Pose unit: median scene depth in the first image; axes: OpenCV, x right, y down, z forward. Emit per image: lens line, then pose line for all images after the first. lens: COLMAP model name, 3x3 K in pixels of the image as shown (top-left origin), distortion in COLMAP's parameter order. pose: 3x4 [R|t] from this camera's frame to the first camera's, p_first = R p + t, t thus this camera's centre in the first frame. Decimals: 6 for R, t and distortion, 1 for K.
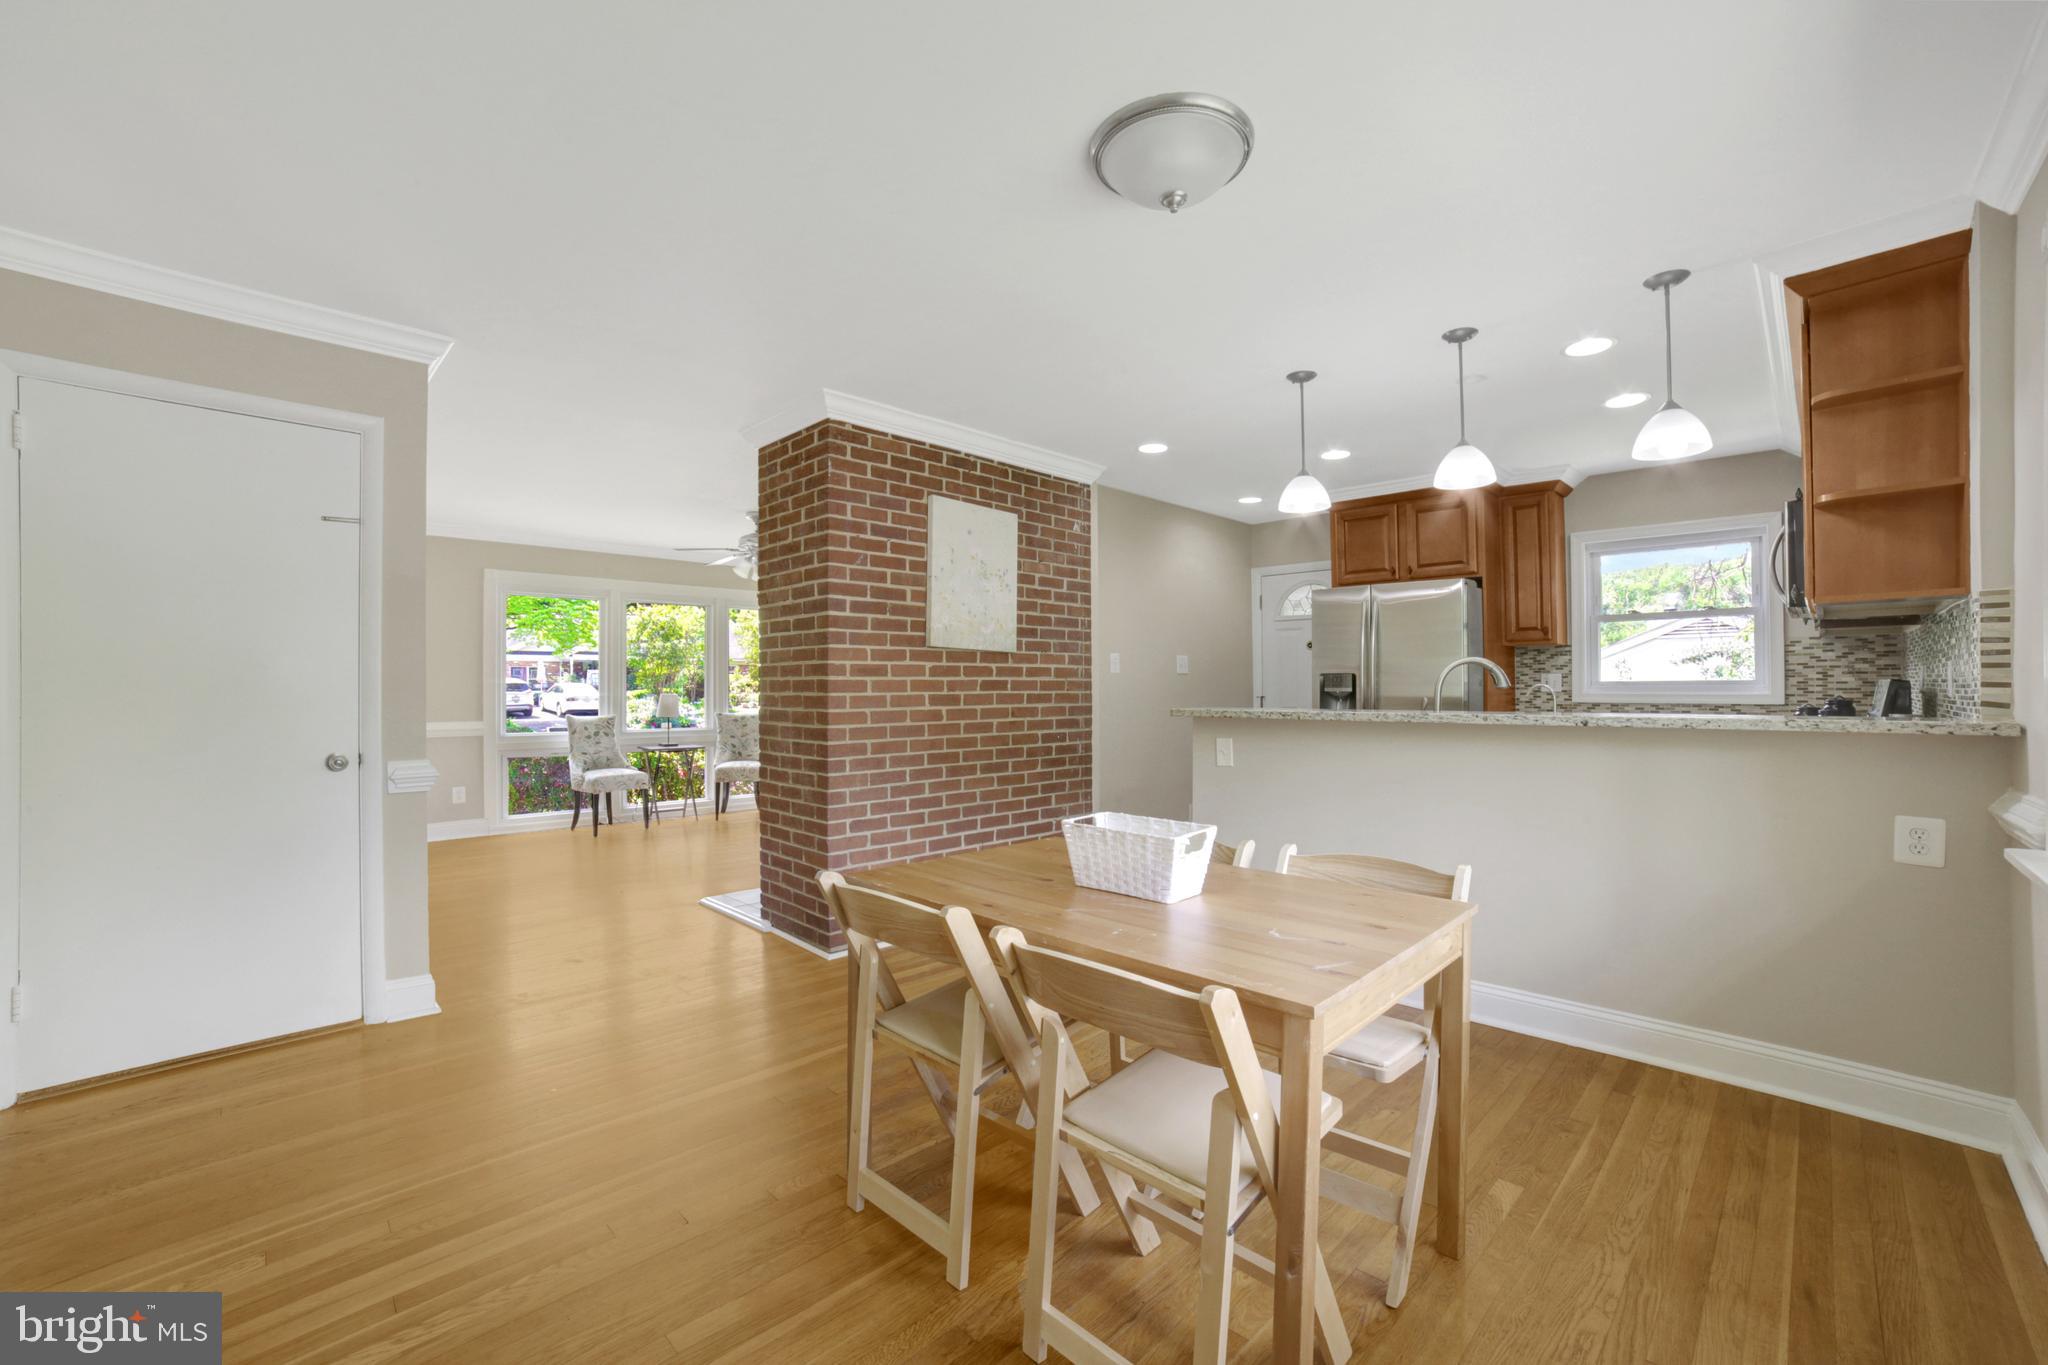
lens RADIAL K [[833.9, 0, 1023.0], [0, 833.9, 693.5], [0, 0, 1]] dist [-0.040266, 0.001977]
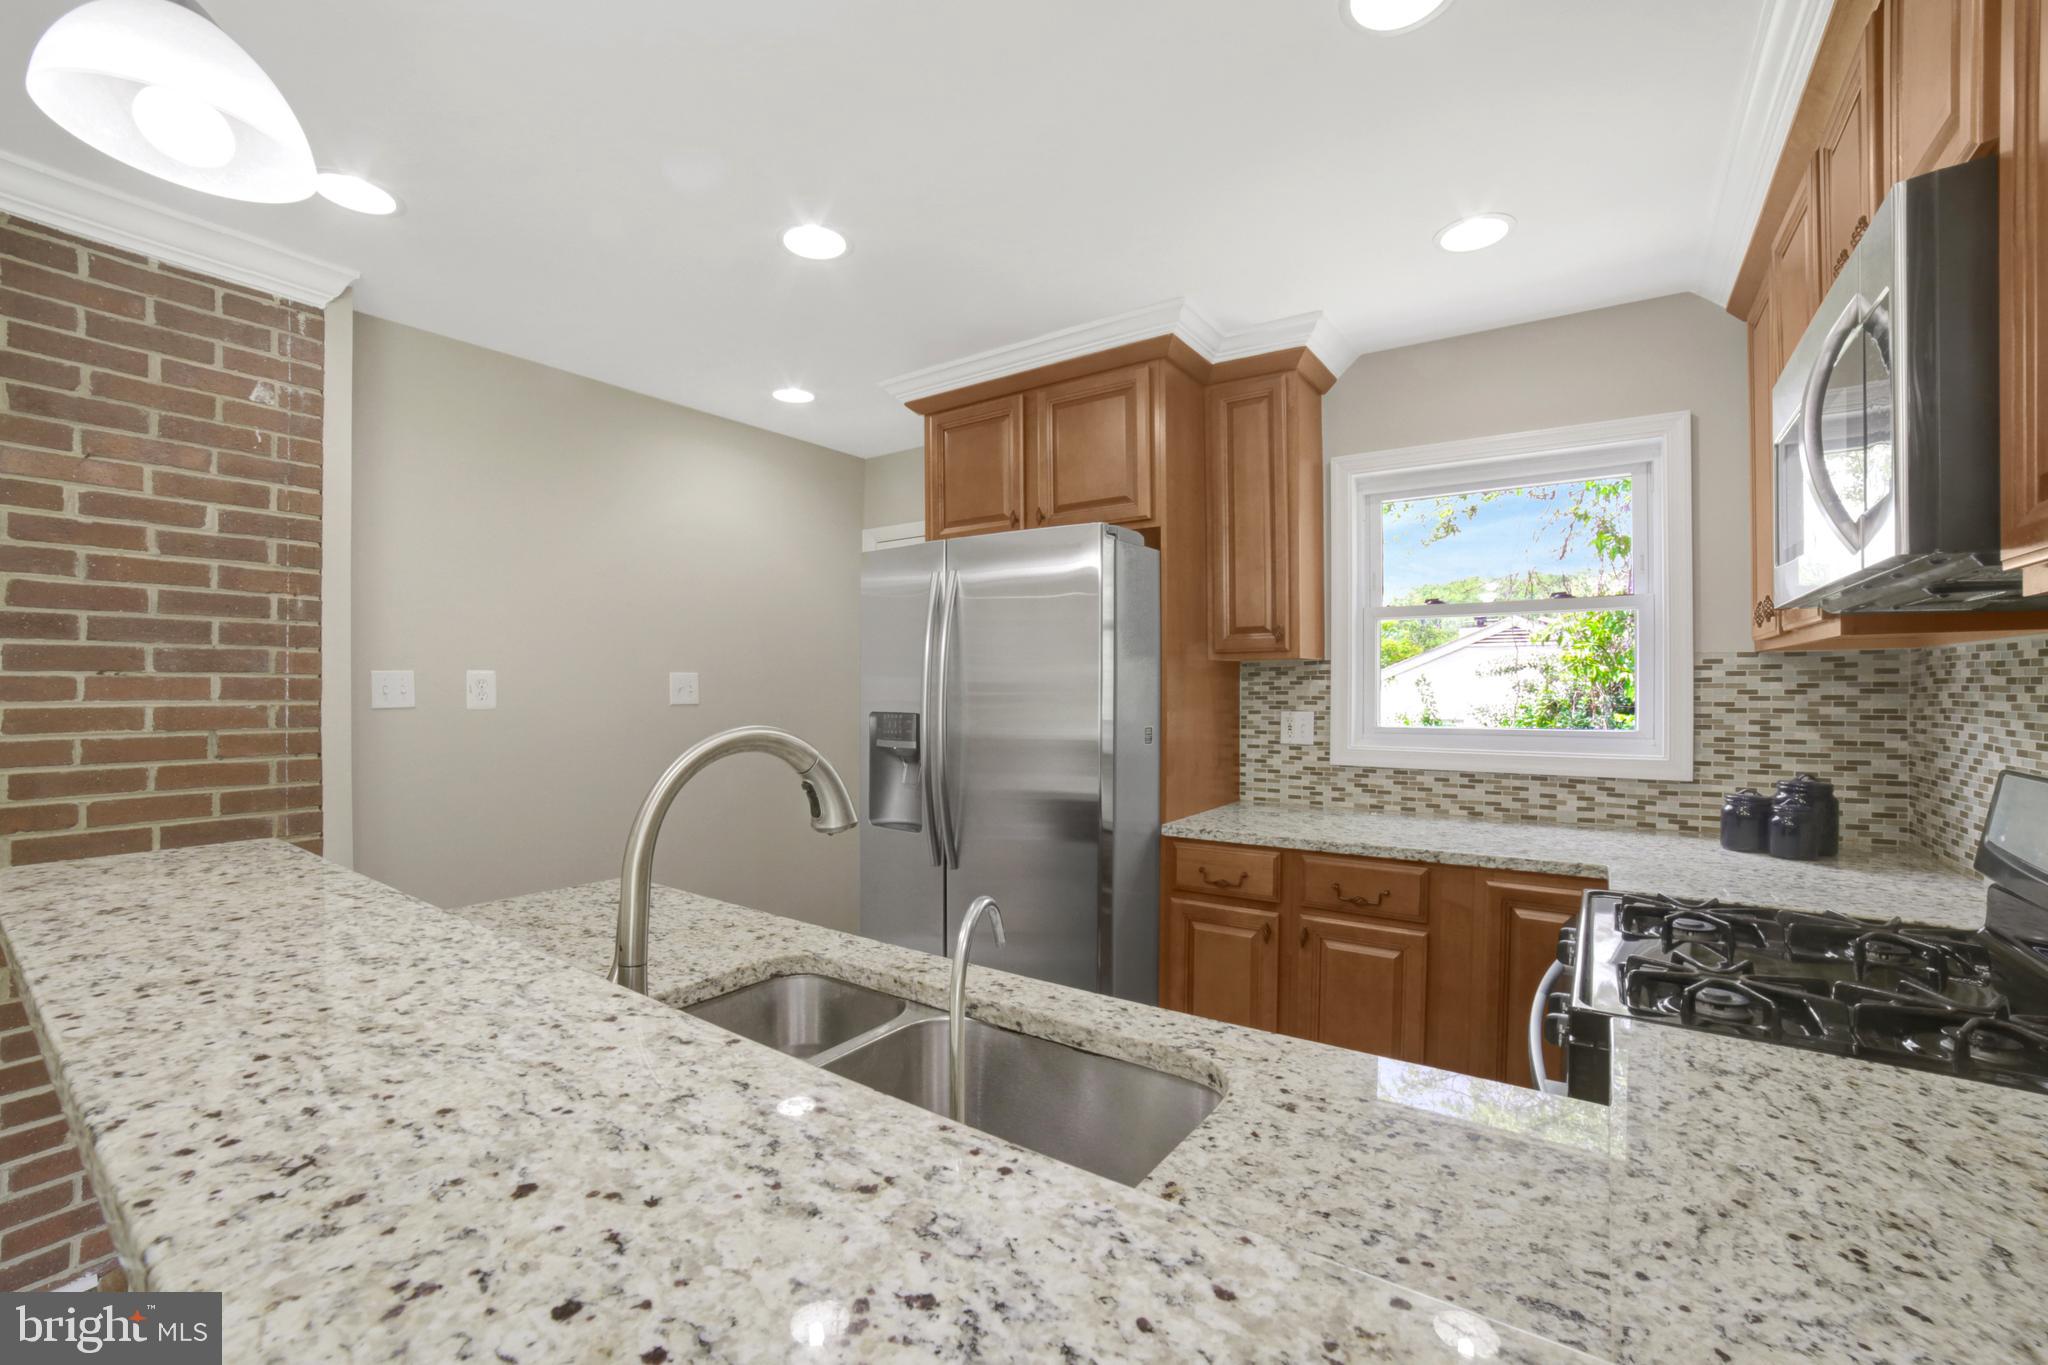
lens RADIAL K [[833.9, 0, 1029.7], [0, 833.9, 688.6], [0, 0, 1]] dist [-0.040266, 0.001977]
pose [[0.987171, 0.003992, 0.159617, 0.398804], [-0.002518, 0.999952, -0.009435, -0.036804], [-0.159647, 0.008912, 0.987134, 0.499359]]
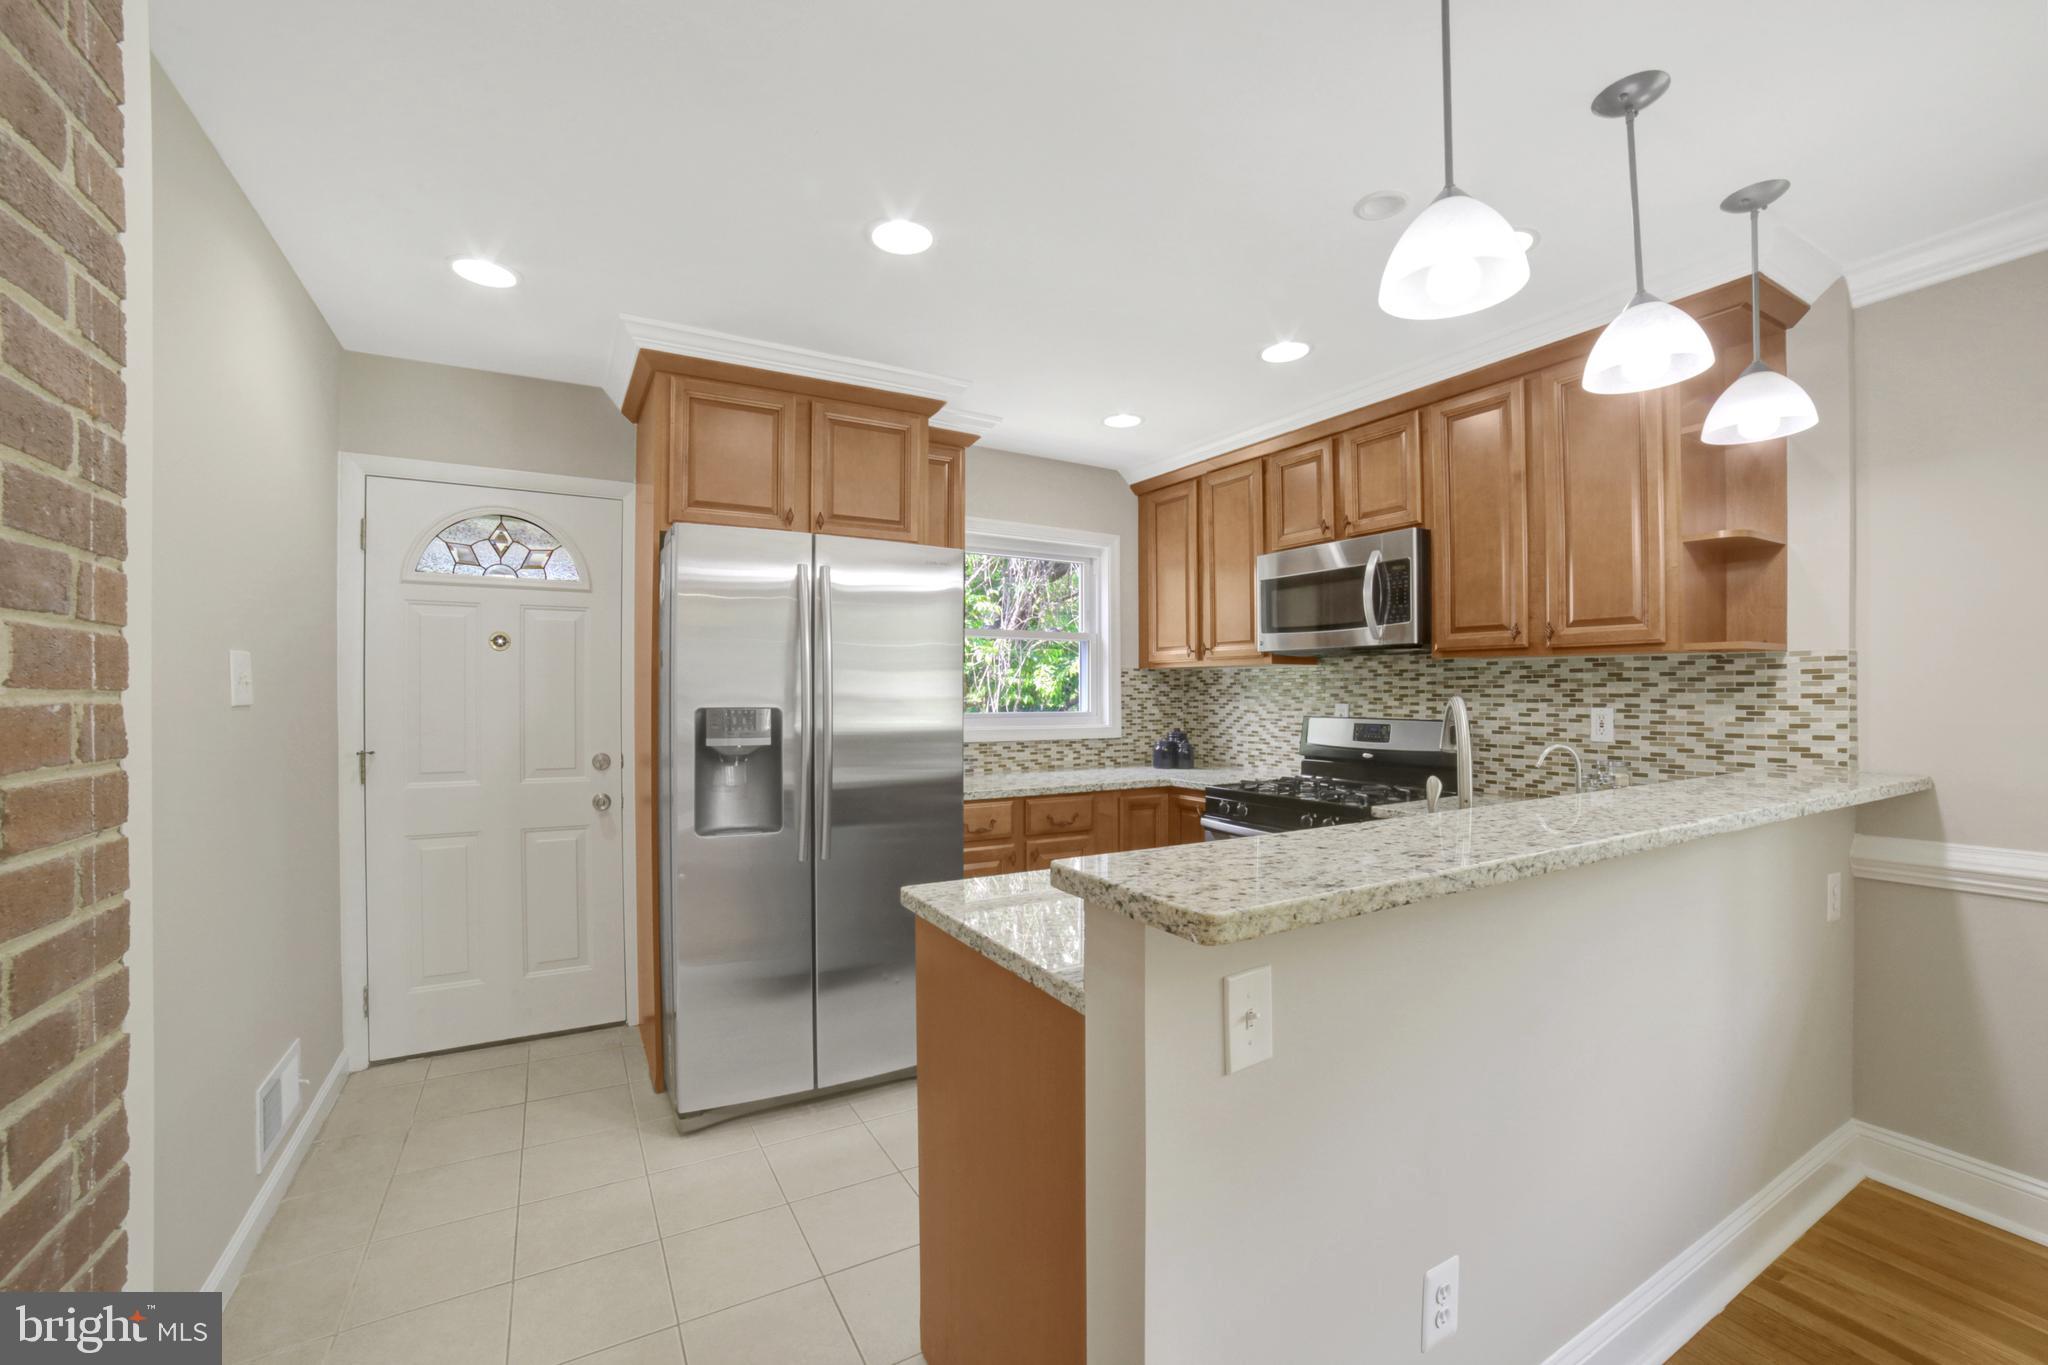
lens RADIAL K [[833.9, 0, 1037.4], [0, 833.9, 697.8], [0, 0, 1]] dist [-0.040266, 0.001977]
pose [[0.269083, -0.000039, 0.963117, -0.037138], [0.005890, 0.999981, -0.001605, -0.029863], [-0.963099, 0.006105, 0.269078, 0.751940]]
